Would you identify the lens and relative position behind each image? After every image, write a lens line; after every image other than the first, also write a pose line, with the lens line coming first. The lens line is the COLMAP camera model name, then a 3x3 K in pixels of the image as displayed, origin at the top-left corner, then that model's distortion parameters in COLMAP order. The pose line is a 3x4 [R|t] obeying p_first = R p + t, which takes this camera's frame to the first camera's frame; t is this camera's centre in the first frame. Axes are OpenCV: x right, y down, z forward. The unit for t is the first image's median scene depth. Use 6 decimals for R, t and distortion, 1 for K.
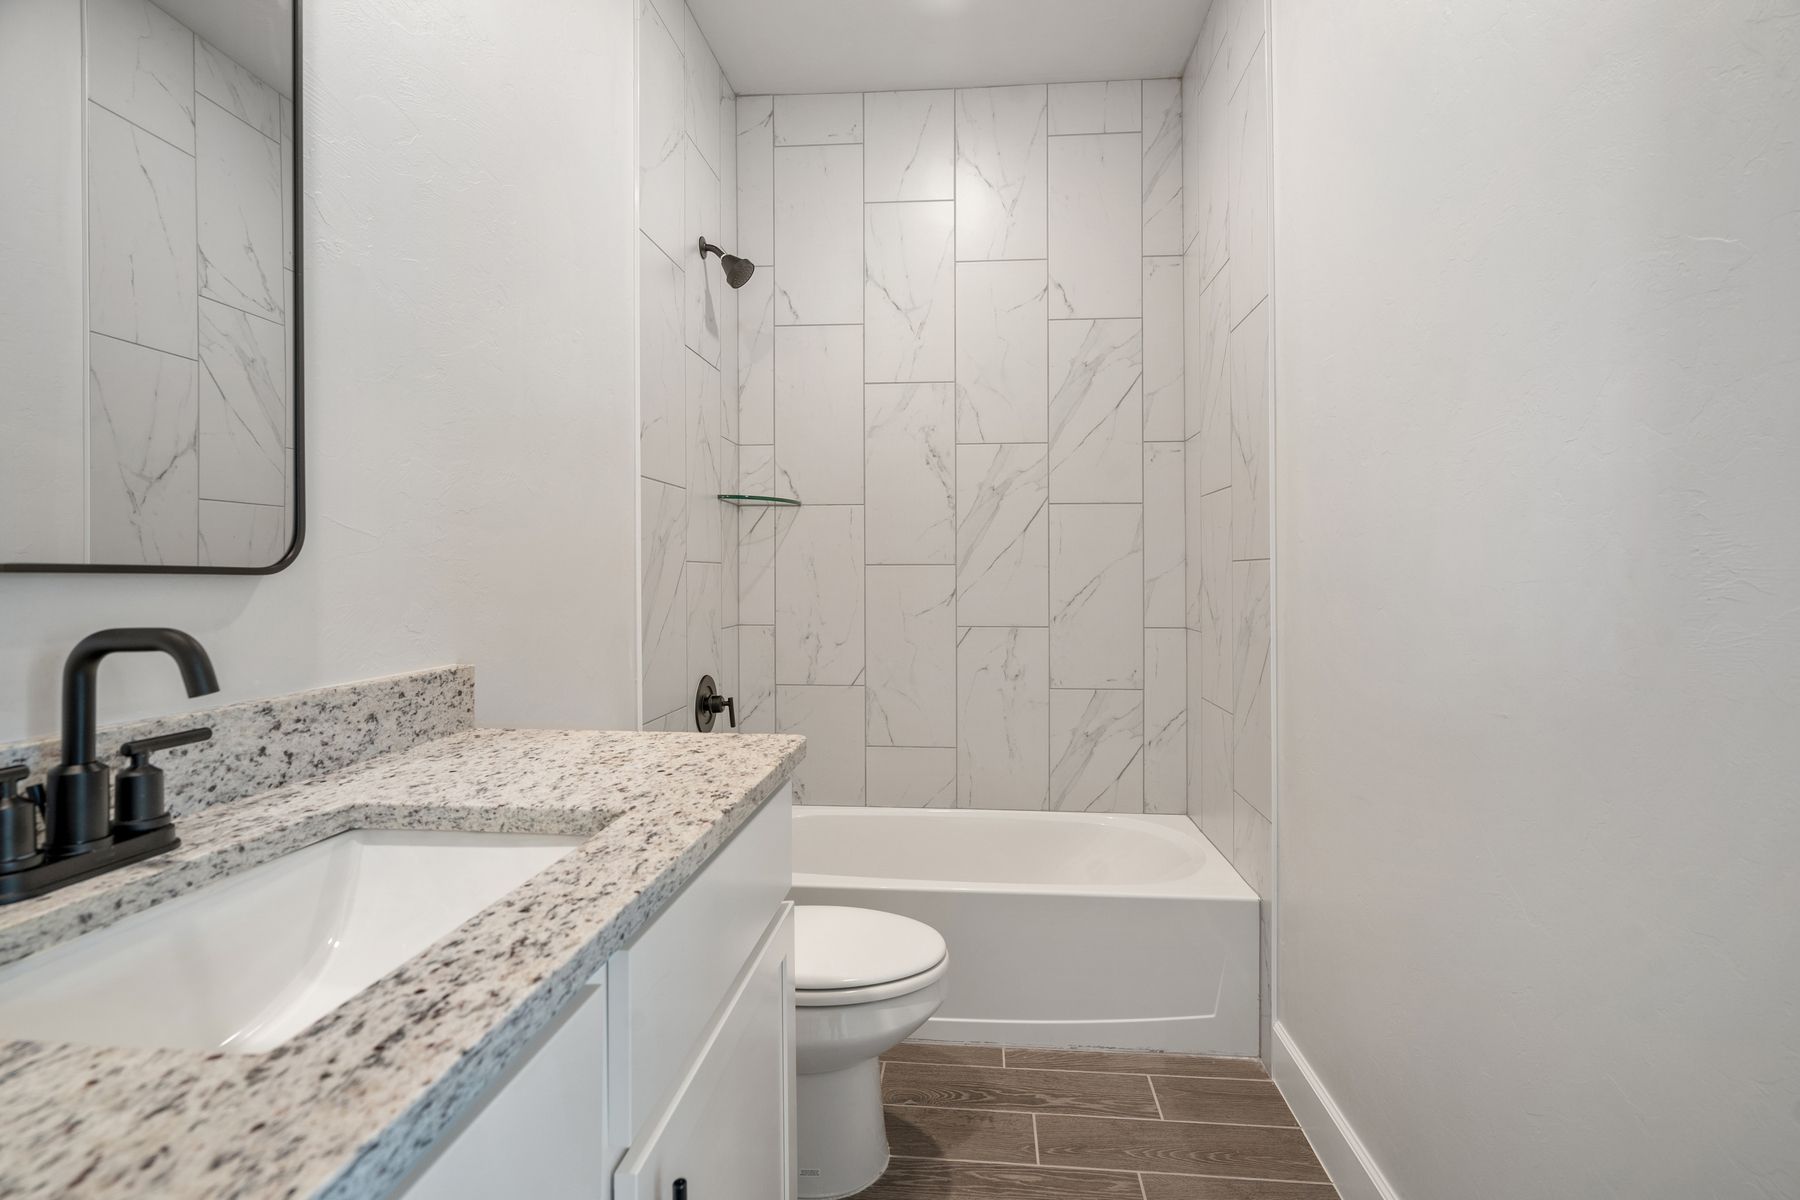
lens RADIAL K [[834.3, 0, 904.2], [0, 834.3, 581.3], [0, 0, 1]] dist [-0.006331, 0.000331]
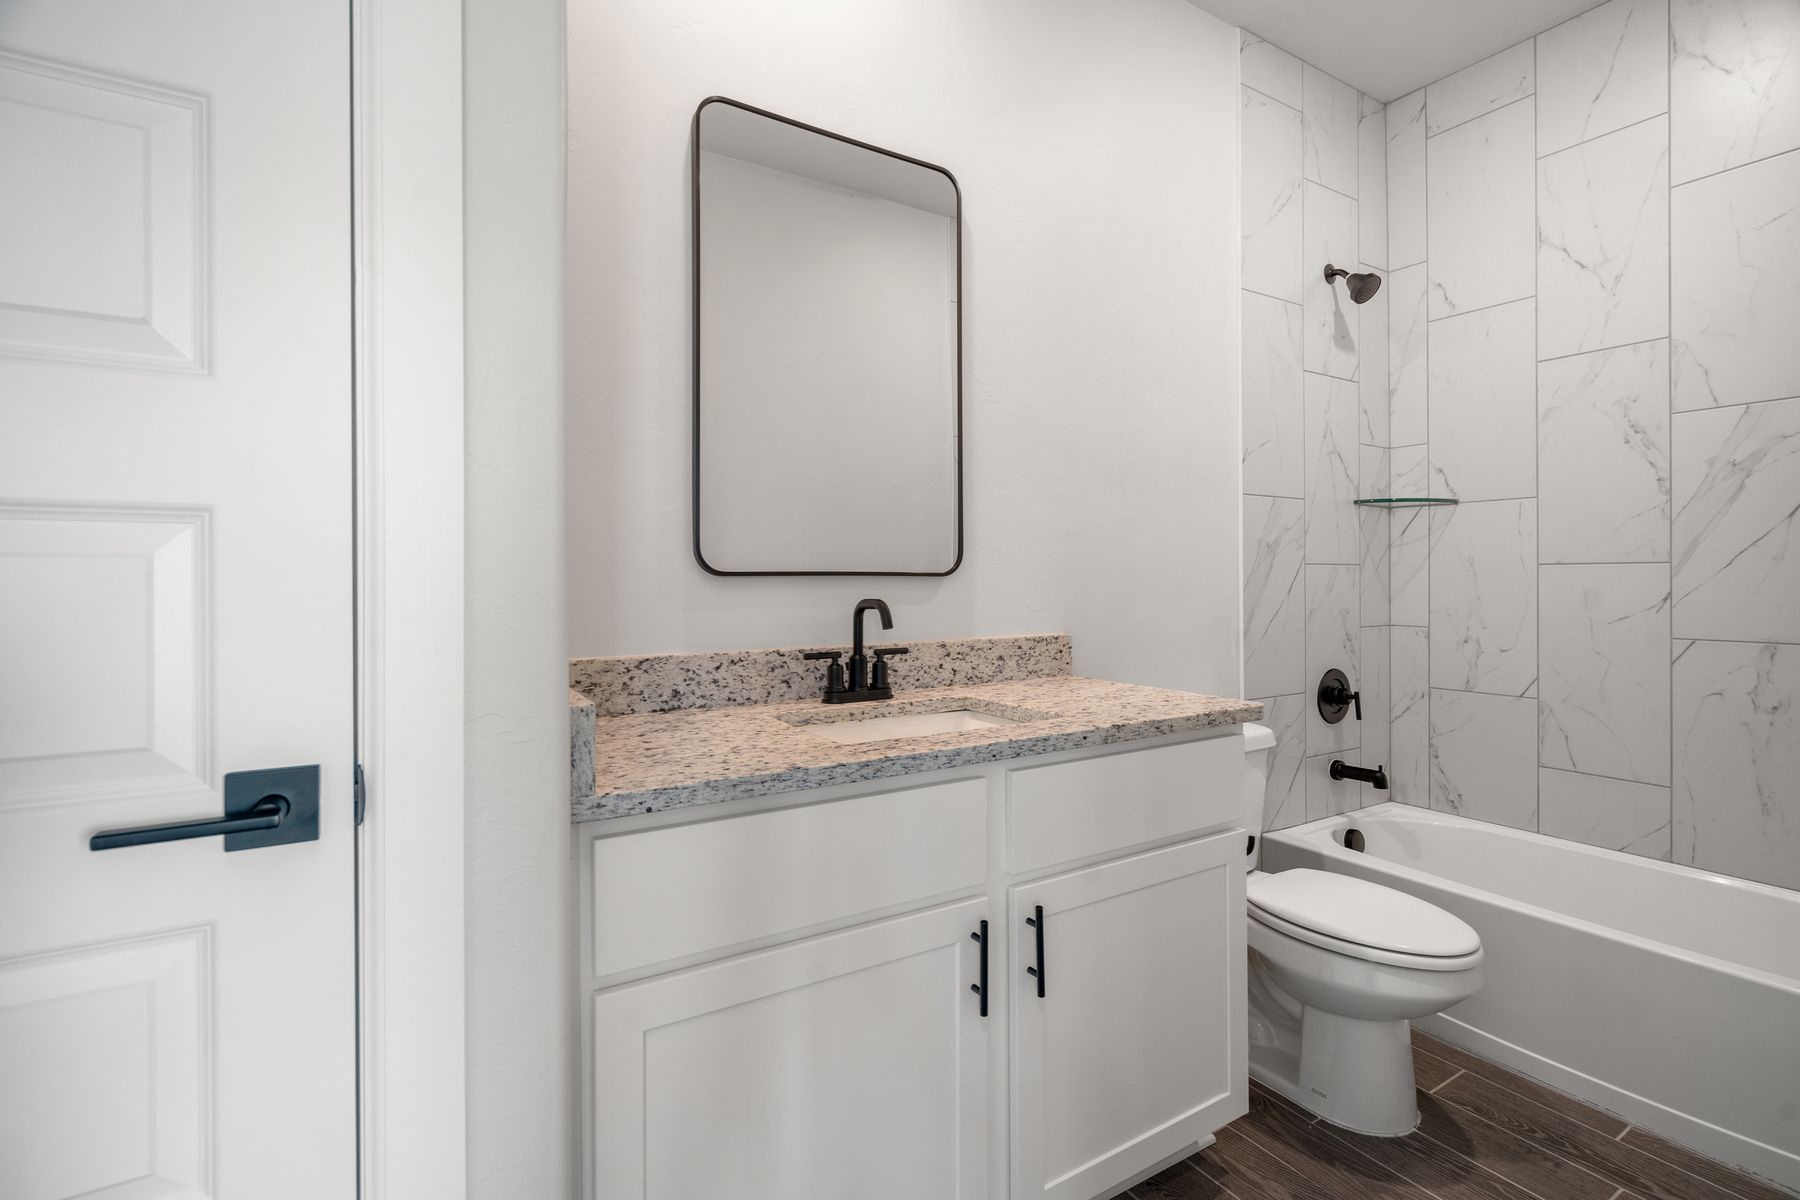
lens RADIAL K [[793.7, 0, 878.4], [0, 793.7, 604.8], [0, 0, 1]] dist [0.001086, 0.000608]
pose [[0.583371, 0.026174, -0.811784, 0.367011], [-0.003867, 0.999559, 0.029449, 0.002349], [0.812196, -0.014041, 0.583215, -0.118944]]
